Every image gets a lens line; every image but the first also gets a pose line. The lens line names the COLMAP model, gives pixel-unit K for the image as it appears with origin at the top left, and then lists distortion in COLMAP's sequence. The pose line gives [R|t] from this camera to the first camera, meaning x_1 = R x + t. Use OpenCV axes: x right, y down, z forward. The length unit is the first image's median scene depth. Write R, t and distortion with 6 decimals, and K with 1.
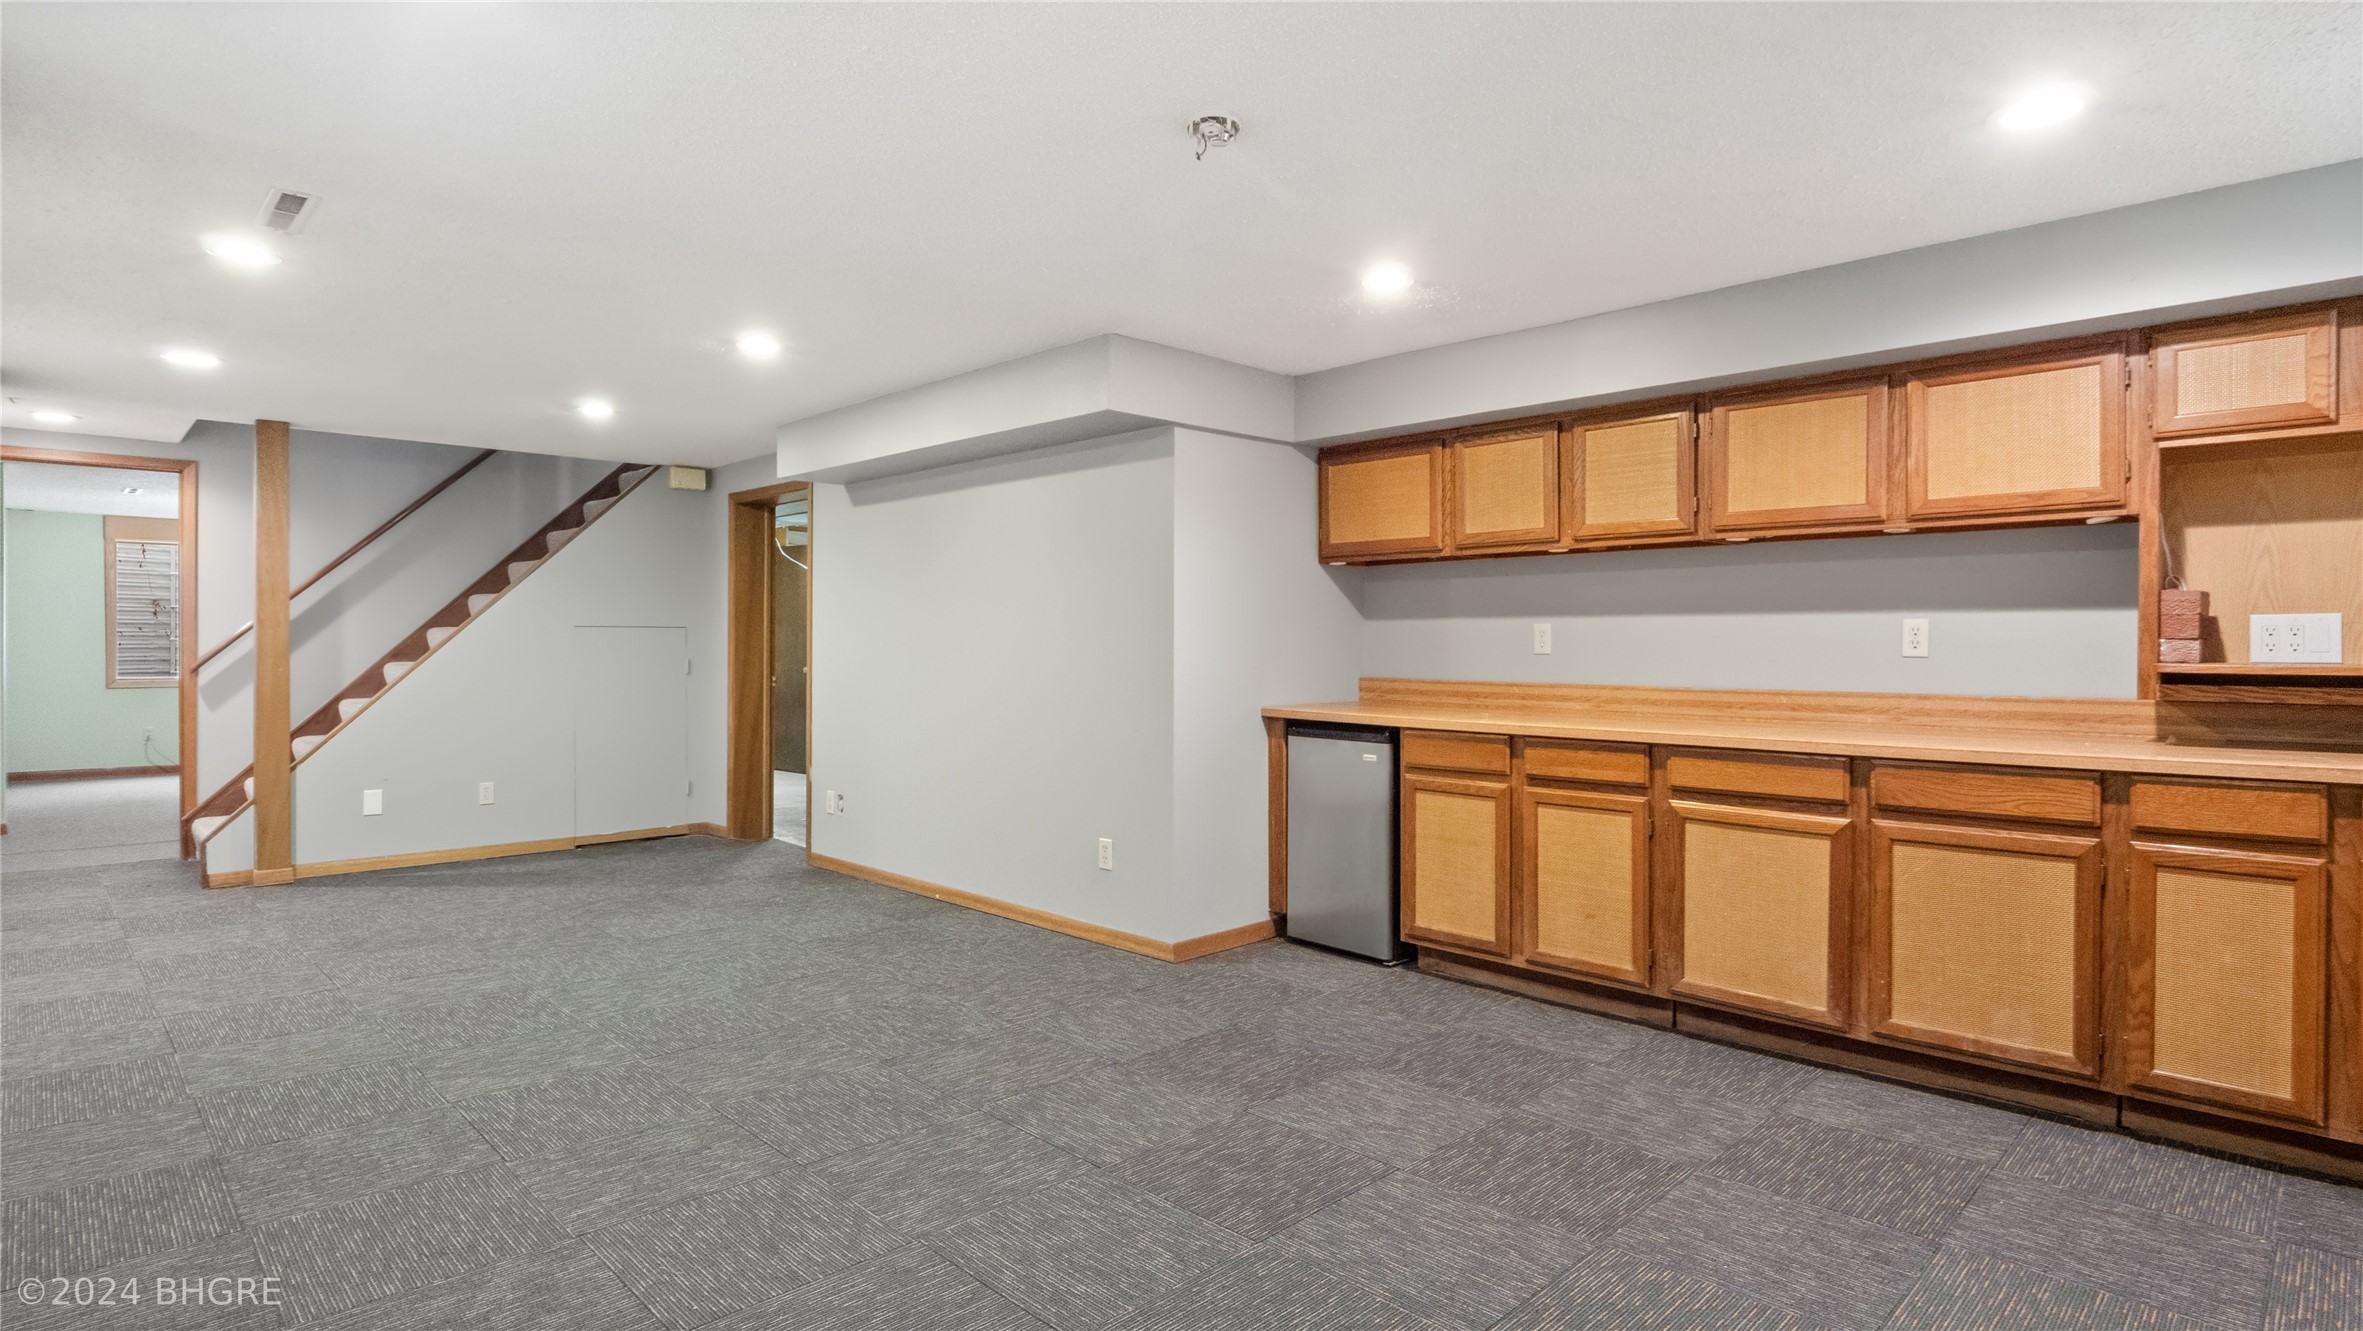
lens RADIAL K [[1174.8, 0, 1176.4], [0, 1174.8, 669.6], [0, 0, 1]] dist [-0.002106, -0.009298]
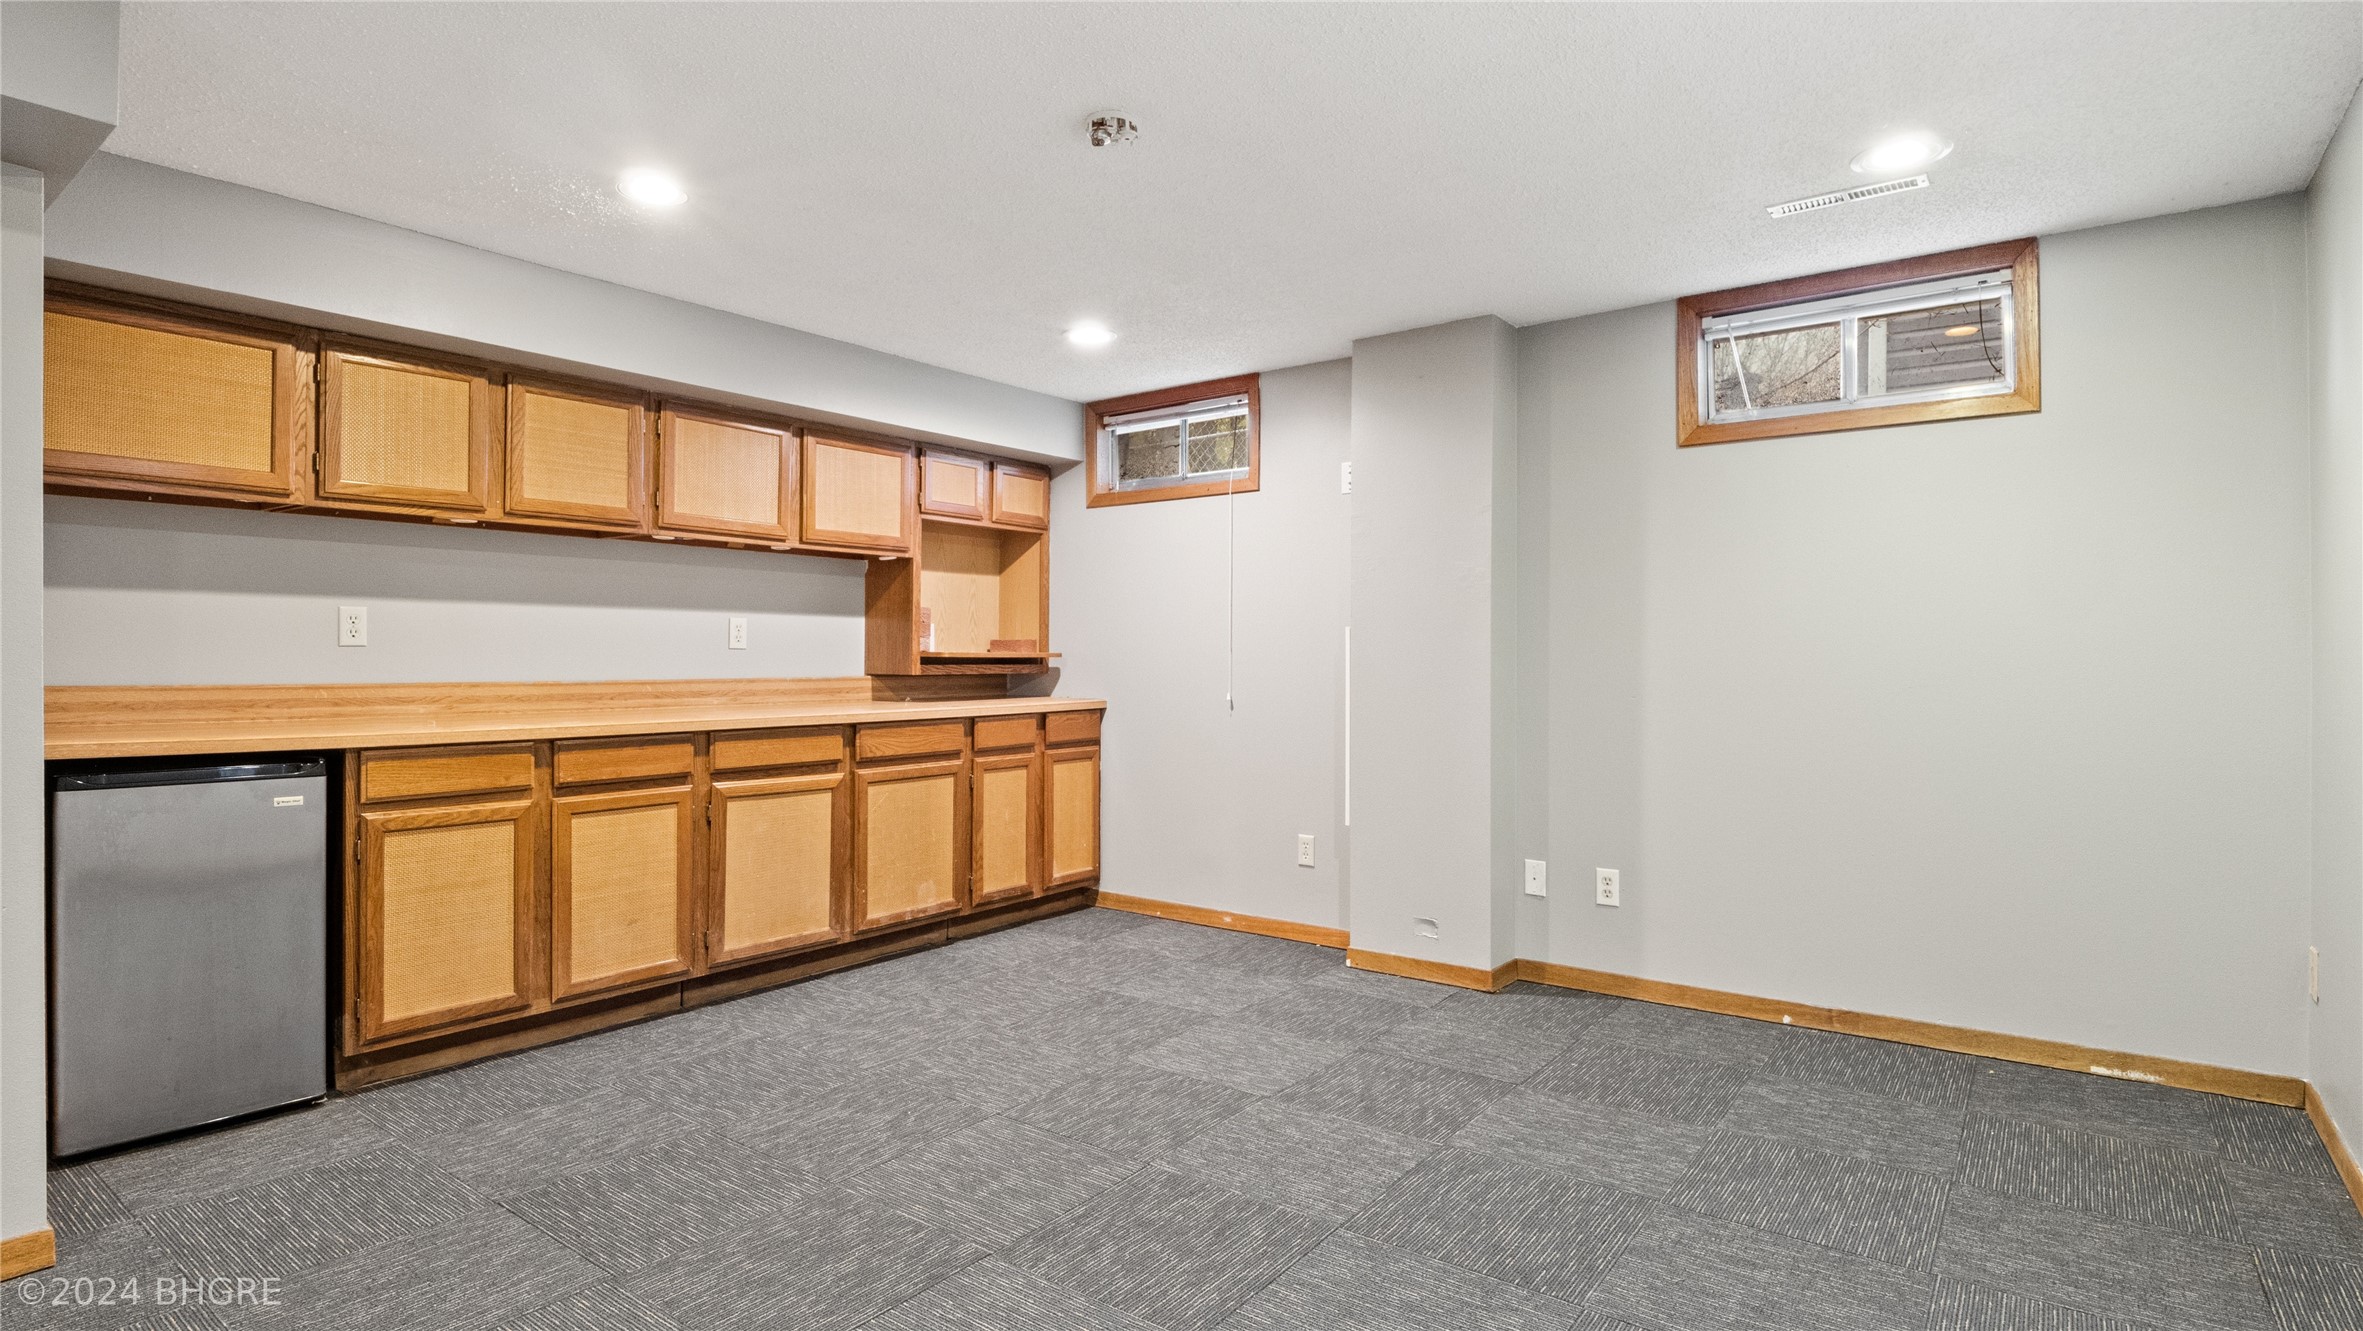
lens RADIAL K [[1174.8, 0, 1181.0], [0, 1174.8, 665.4], [0, 0, 1]] dist [-0.002106, -0.009298]
pose [[-0.142786, -0.012279, 0.989677, -0.662201], [0.016273, 0.999759, 0.014752, -0.003657], [-0.989620, 0.018211, -0.142552, 0.713274]]
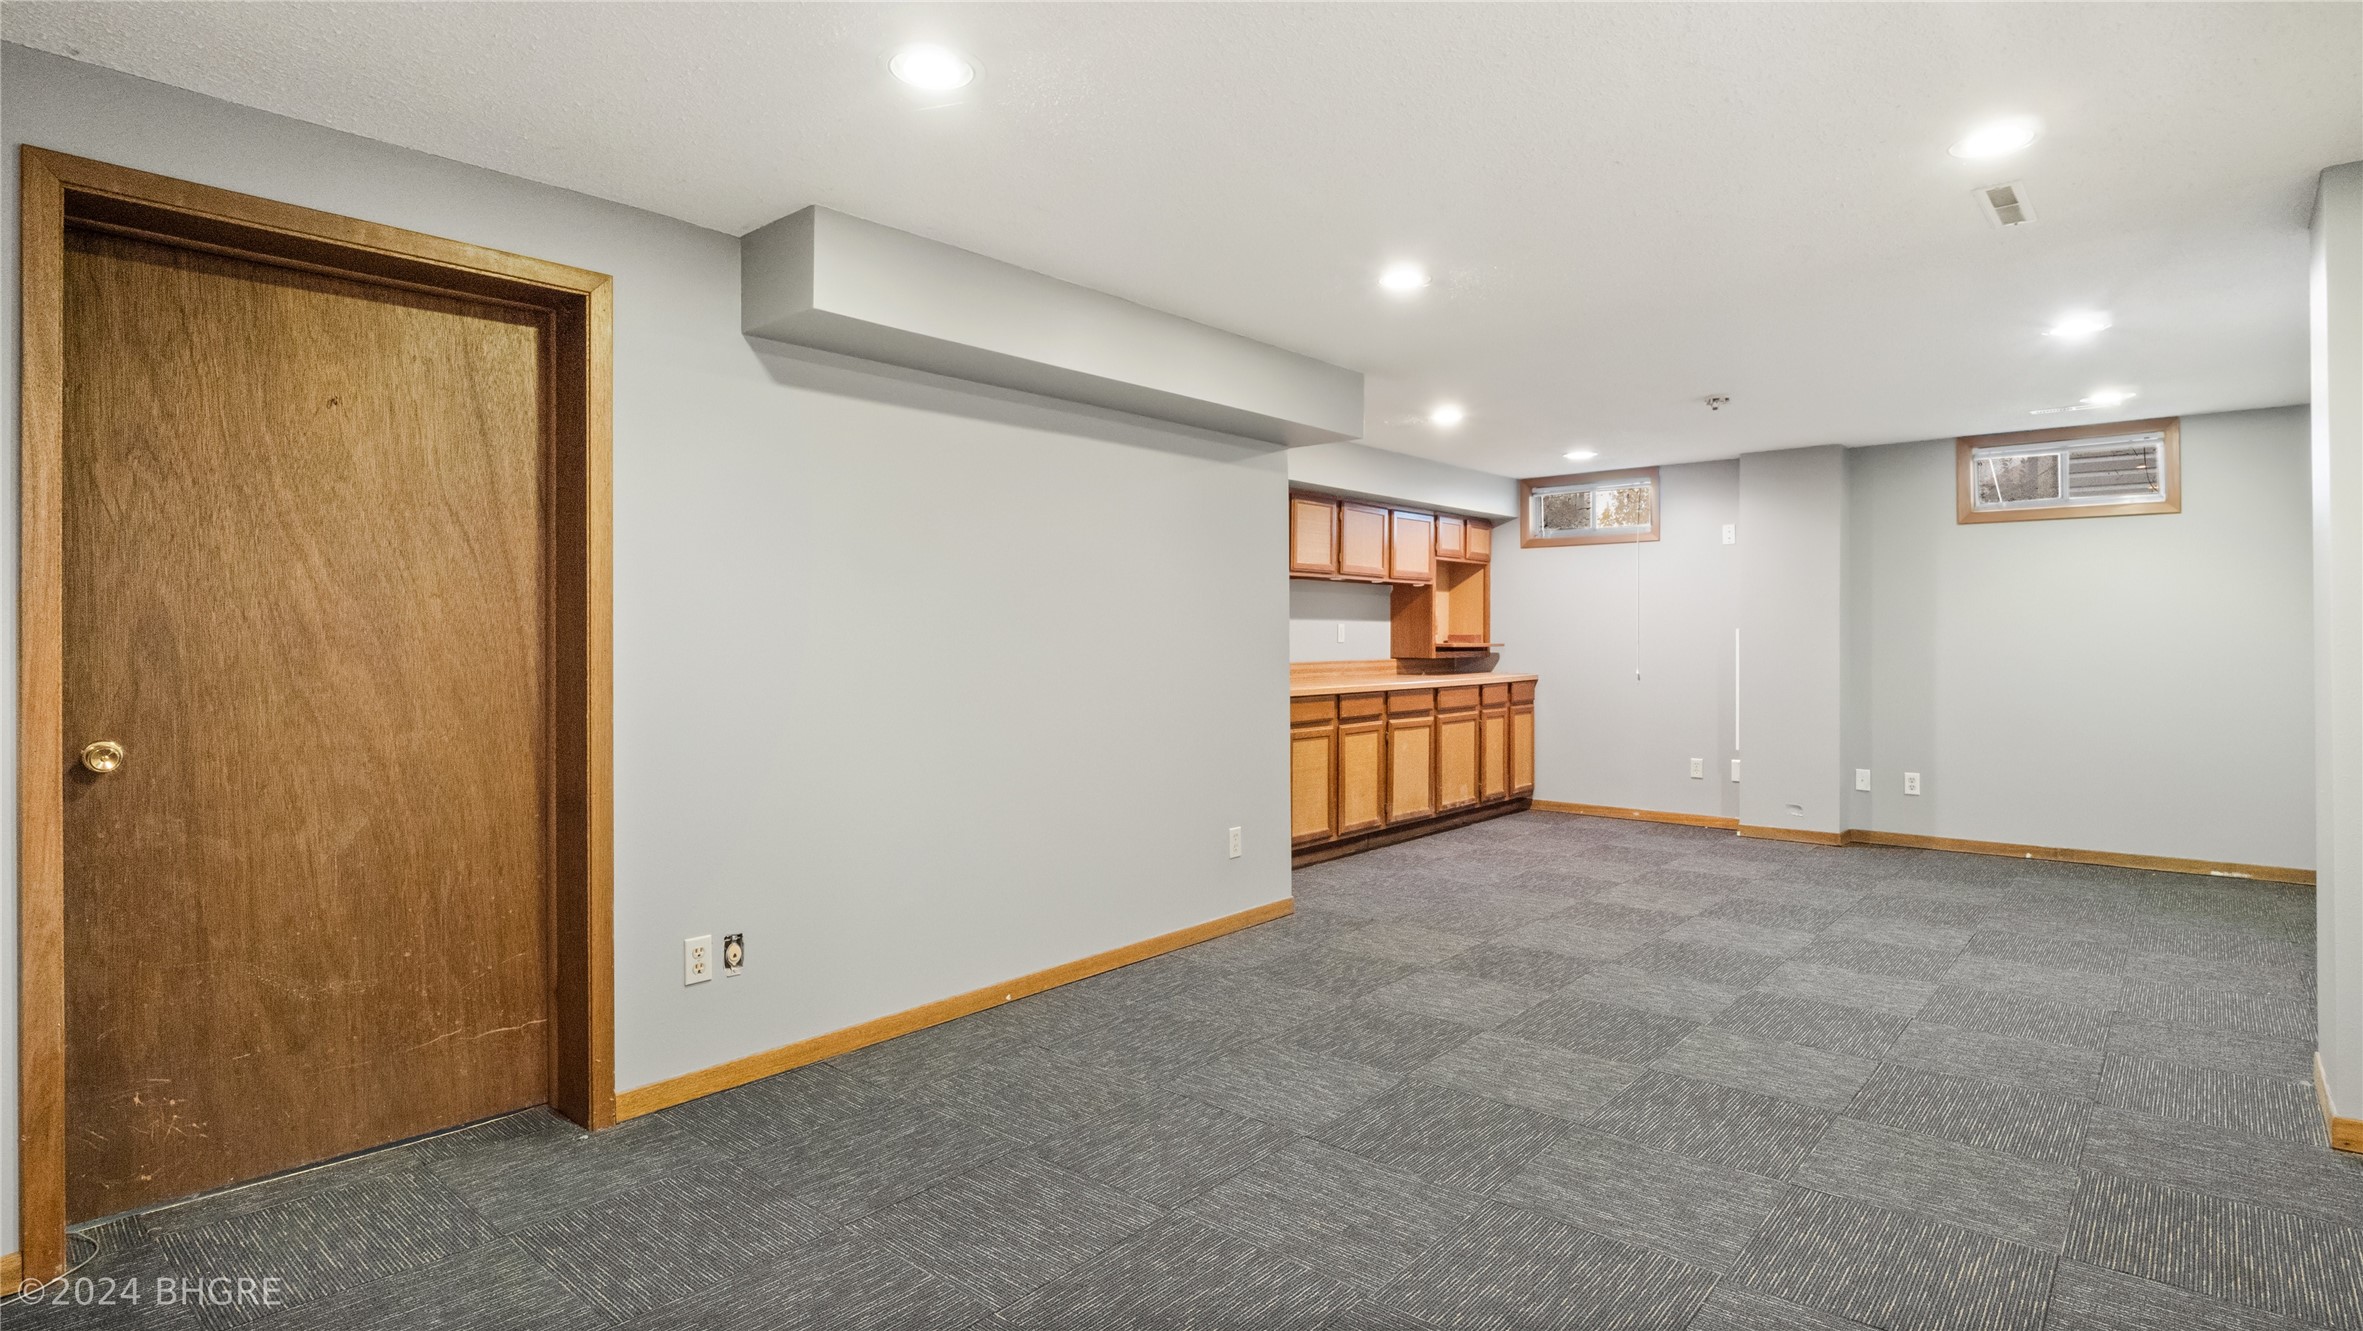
lens RADIAL K [[1174.8, 0, 1188.9], [0, 1174.8, 648.8], [0, 0, 1]] dist [-0.002106, -0.009298]
pose [[-0.078767, -0.010937, 0.996833, -1.355084], [0.019000, 0.999742, 0.012470, -0.029838], [-0.996712, 0.019922, -0.078538, 1.412943]]
